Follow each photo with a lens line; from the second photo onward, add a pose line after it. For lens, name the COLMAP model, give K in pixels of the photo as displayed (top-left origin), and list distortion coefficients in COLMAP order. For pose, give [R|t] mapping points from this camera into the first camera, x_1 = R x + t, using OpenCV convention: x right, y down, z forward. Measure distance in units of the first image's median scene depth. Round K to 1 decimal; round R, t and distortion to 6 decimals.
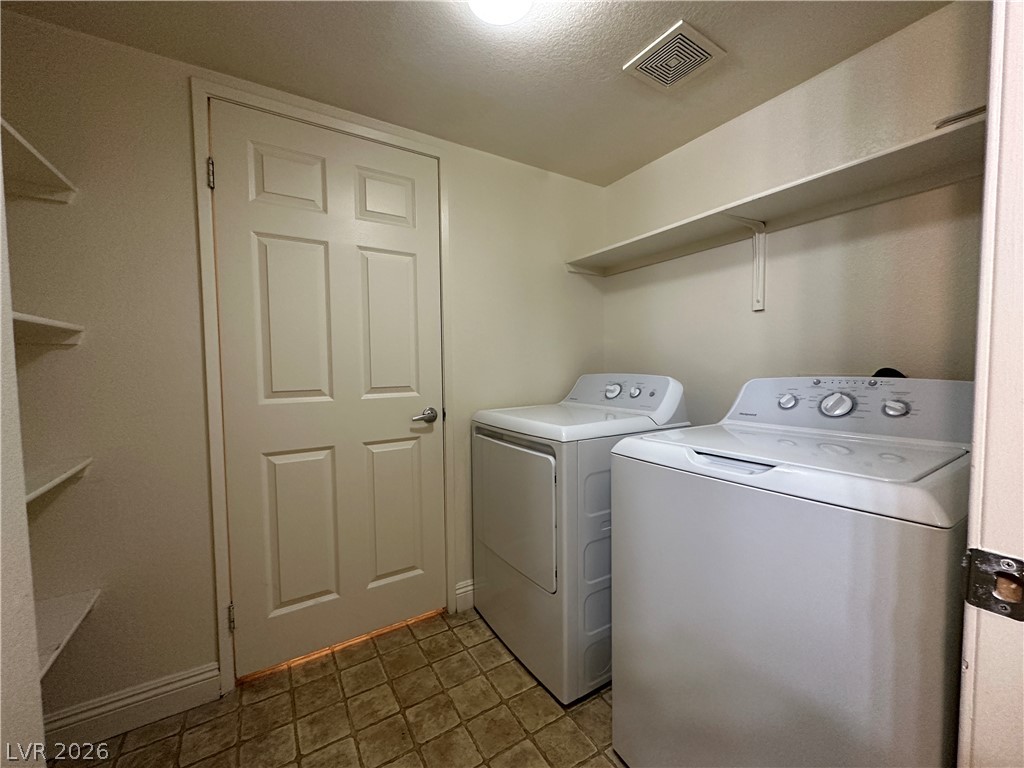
lens RADIAL K [[408.8, 0, 512.0], [0, 408.8, 384.0], [0, 0, 1]] dist [-0.000093, 0.000064]
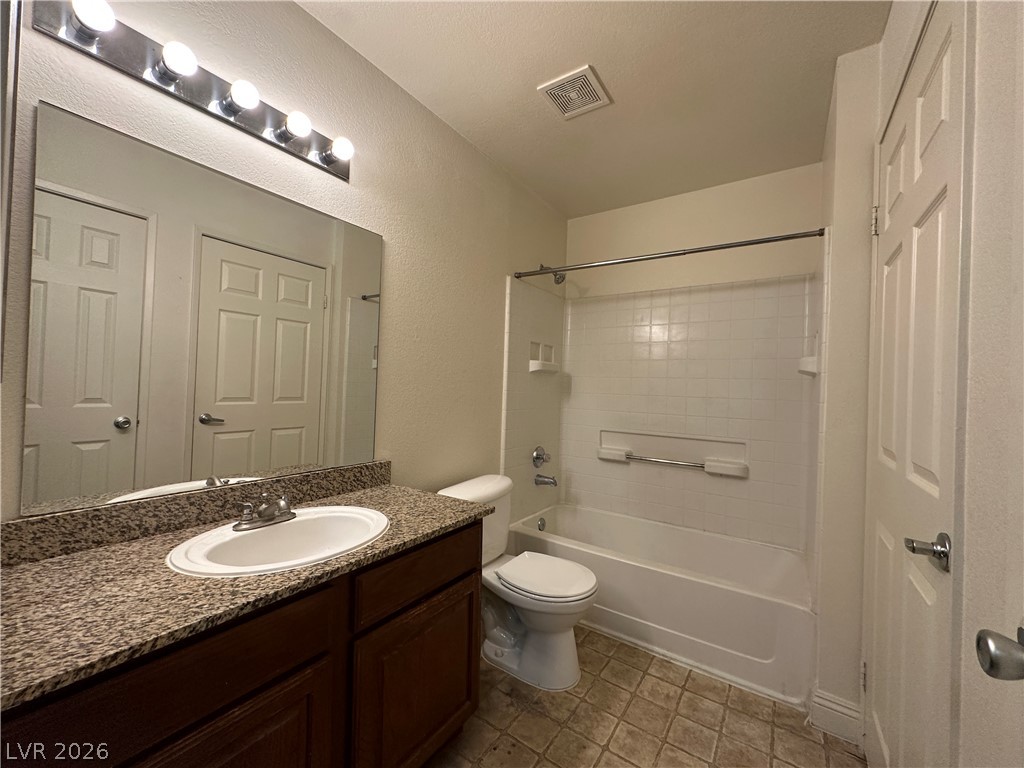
lens RADIAL K [[408.8, 0, 512.0], [0, 408.8, 384.0], [0, 0, 1]] dist [-0.000093, 0.000064]
pose [[0.403757, 0.011996, -0.914788, 0.349880], [-0.088440, 0.995743, -0.025977, -0.029701], [0.910581, 0.091392, 0.403099, 0.194681]]
